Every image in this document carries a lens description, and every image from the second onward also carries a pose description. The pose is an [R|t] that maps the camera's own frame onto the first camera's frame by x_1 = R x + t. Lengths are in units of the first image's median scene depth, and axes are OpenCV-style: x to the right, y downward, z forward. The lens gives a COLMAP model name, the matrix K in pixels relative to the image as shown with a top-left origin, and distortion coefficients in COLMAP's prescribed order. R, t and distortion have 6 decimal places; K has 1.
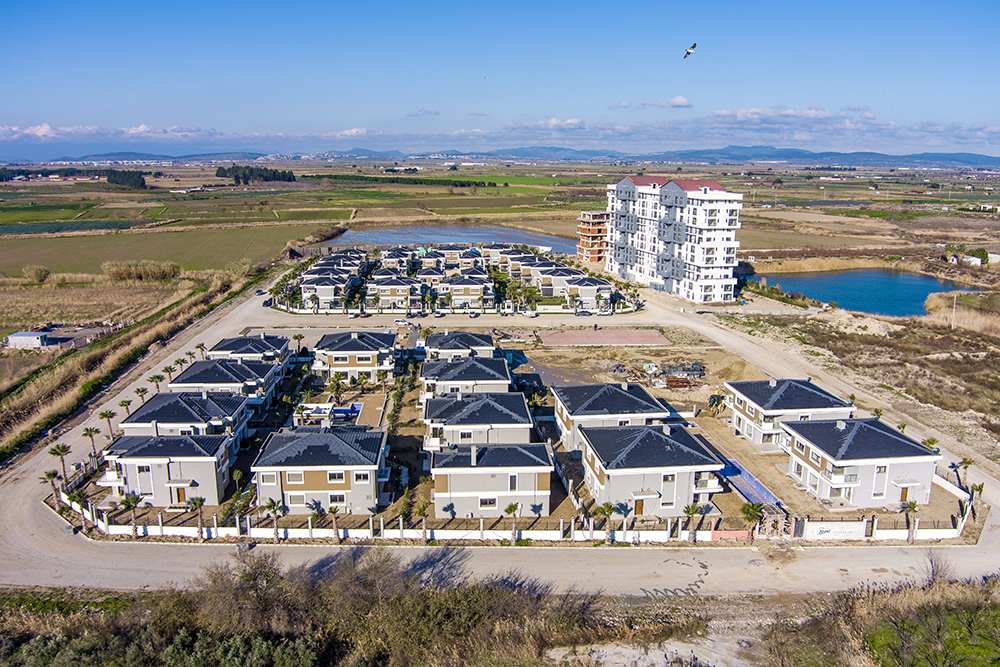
lens RADIAL K [[816.7, 0, 500.0], [0, 816.7, 333.5], [0, 0, 1]] dist [-0.072573, 0.017587]
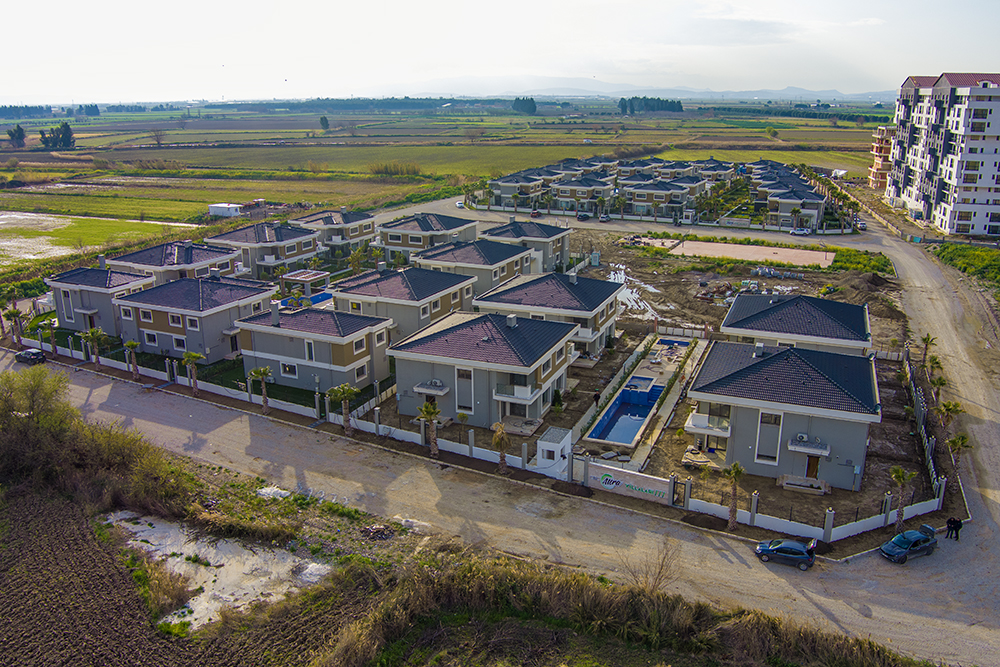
lens RADIAL K [[816.7, 0, 500.0], [0, 816.7, 333.5], [0, 0, 1]] dist [-0.072573, 0.017587]
pose [[0.872985, 0.133209, -0.469203, 0.375828], [-0.099336, 0.990378, 0.096350, 0.038451], [0.477523, -0.037503, 0.877818, 0.210961]]
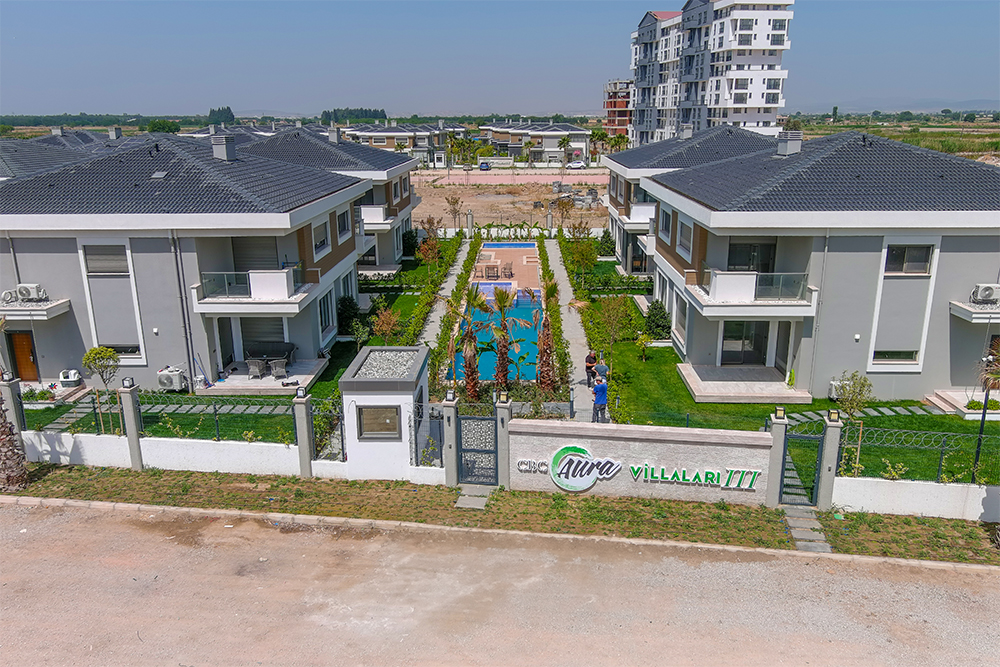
lens RADIAL K [[779.2, 0, 500.0], [0, 779.2, 333.5], [0, 0, 1]] dist [0.033820, -0.037662]
pose [[0.988866, 0.026992, -0.146341, 0.245392], [-0.018821, 0.998201, 0.056934, 0.117280], [0.147614, -0.053546, 0.987594, 0.466537]]
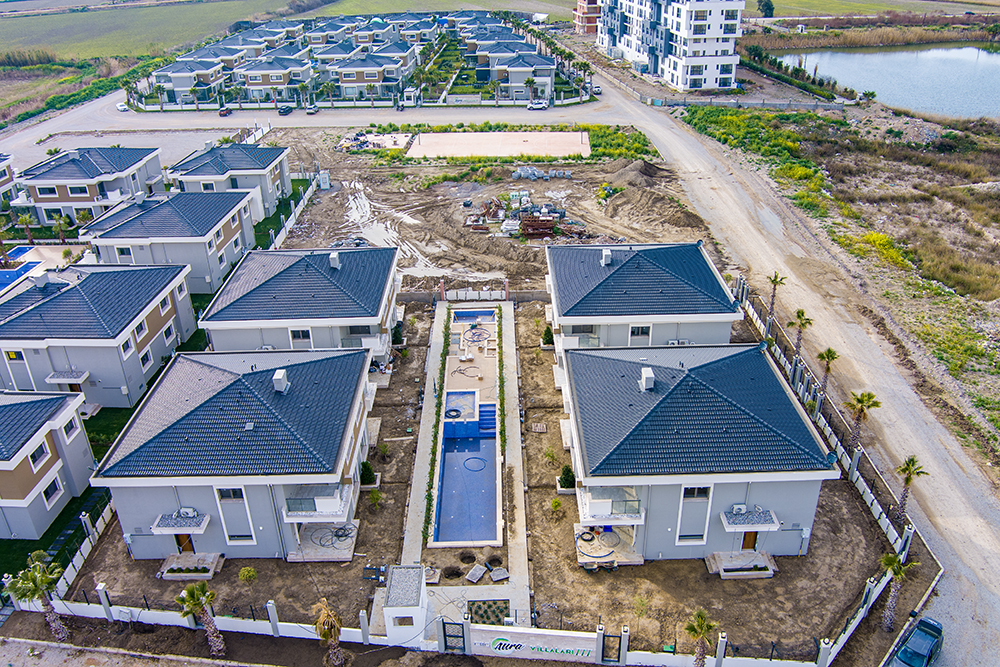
lens RADIAL K [[816.7, 0, 500.0], [0, 816.7, 333.5], [0, 0, 1]] dist [-0.072573, 0.017587]
pose [[0.993076, 0.029353, -0.113744, 0.266474], [0.001595, 0.964817, 0.262916, -0.028818], [0.117459, -0.261278, 0.958090, 0.361346]]
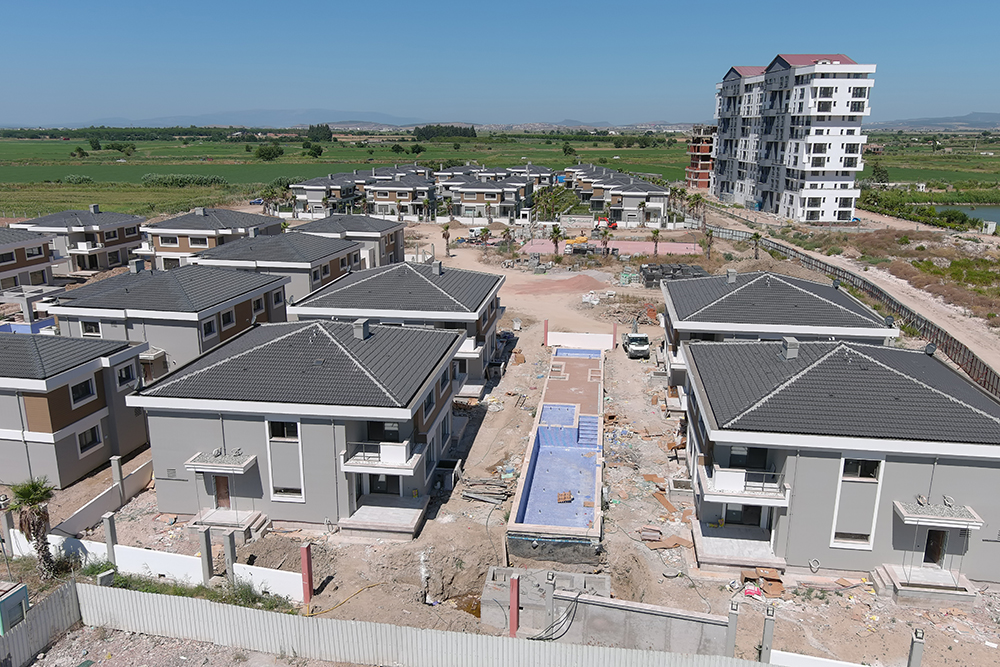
lens RADIAL K [[779.2, 0, 500.0], [0, 779.2, 333.5], [0, 0, 1]] dist [0.033820, -0.037662]
pose [[0.966679, 0.061901, -0.248394, 0.260010], [-0.051665, 0.997533, 0.047525, 0.064909], [0.250723, -0.033108, 0.967493, 0.402428]]
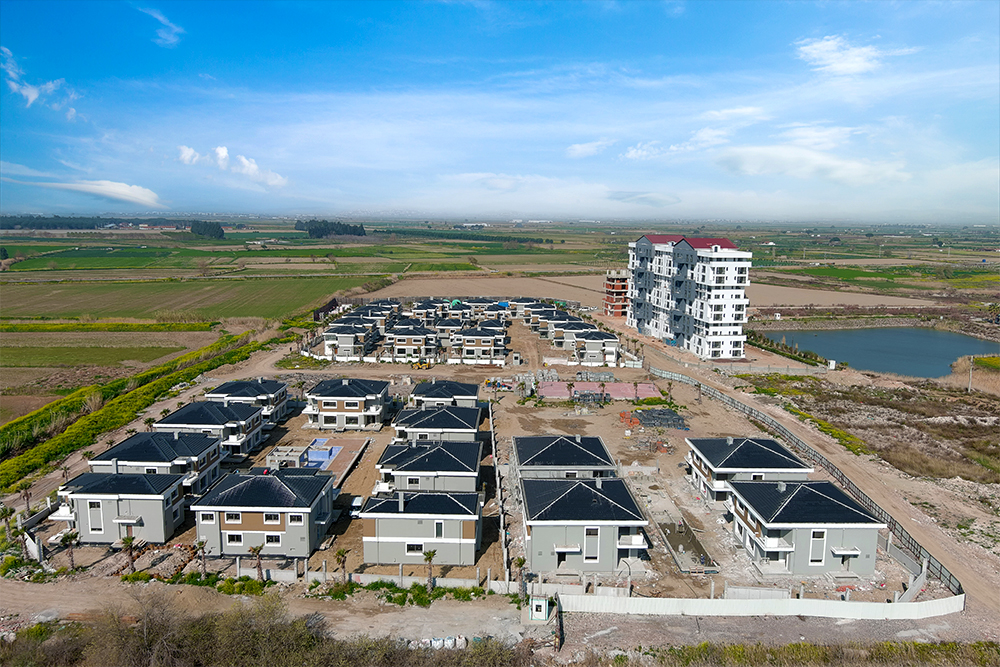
lens RADIAL K [[779.2, 0, 500.0], [0, 779.2, 333.5], [0, 0, 1]] dist [0.033820, -0.037662]
pose [[0.996129, 0.020776, -0.085412, 0.108123], [-0.026072, 0.997775, -0.061362, -0.003623], [0.083947, 0.063352, 0.994454, 0.006179]]
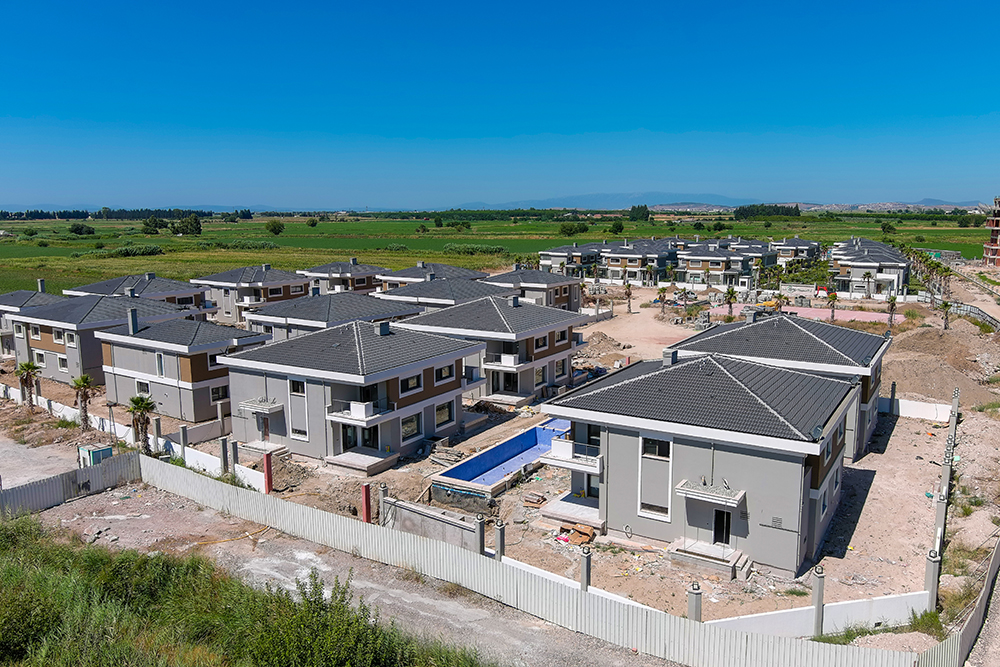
lens RADIAL K [[779.2, 0, 500.0], [0, 779.2, 333.5], [0, 0, 1]] dist [0.033820, -0.037662]
pose [[0.783404, 0.090313, -0.614916, 0.425955], [-0.126268, 0.991880, -0.015188, 0.081000], [0.608551, 0.089543, 0.788446, 0.398356]]
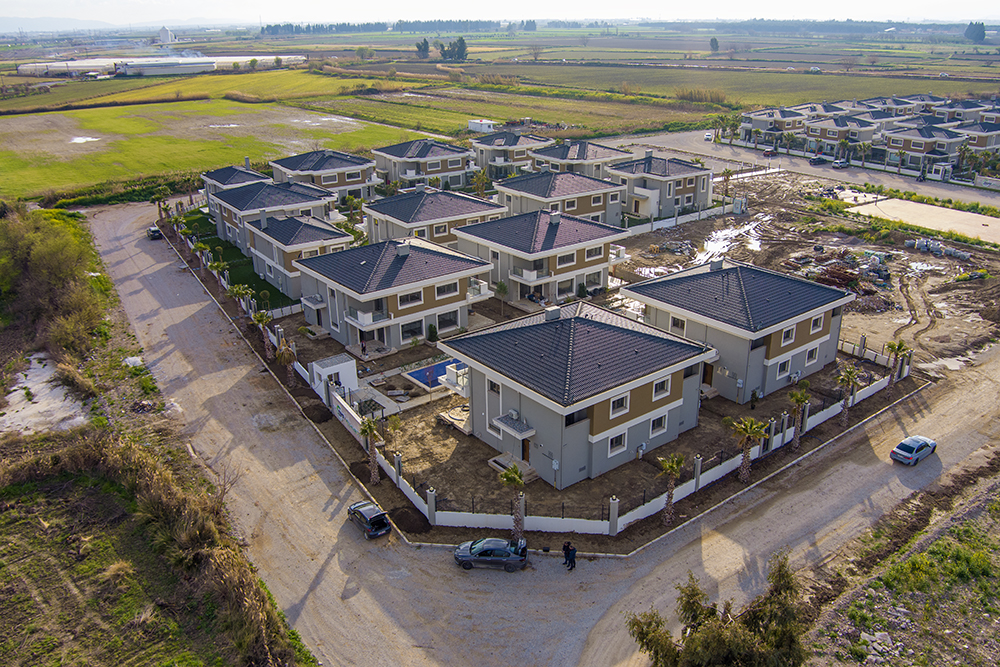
lens RADIAL K [[816.7, 0, 500.0], [0, 816.7, 333.5], [0, 0, 1]] dist [-0.072573, 0.017587]
pose [[0.514390, 0.307138, -0.800668, 0.606184], [-0.172898, 0.951633, 0.253970, -0.012806], [0.839946, 0.007794, 0.542614, 0.440122]]
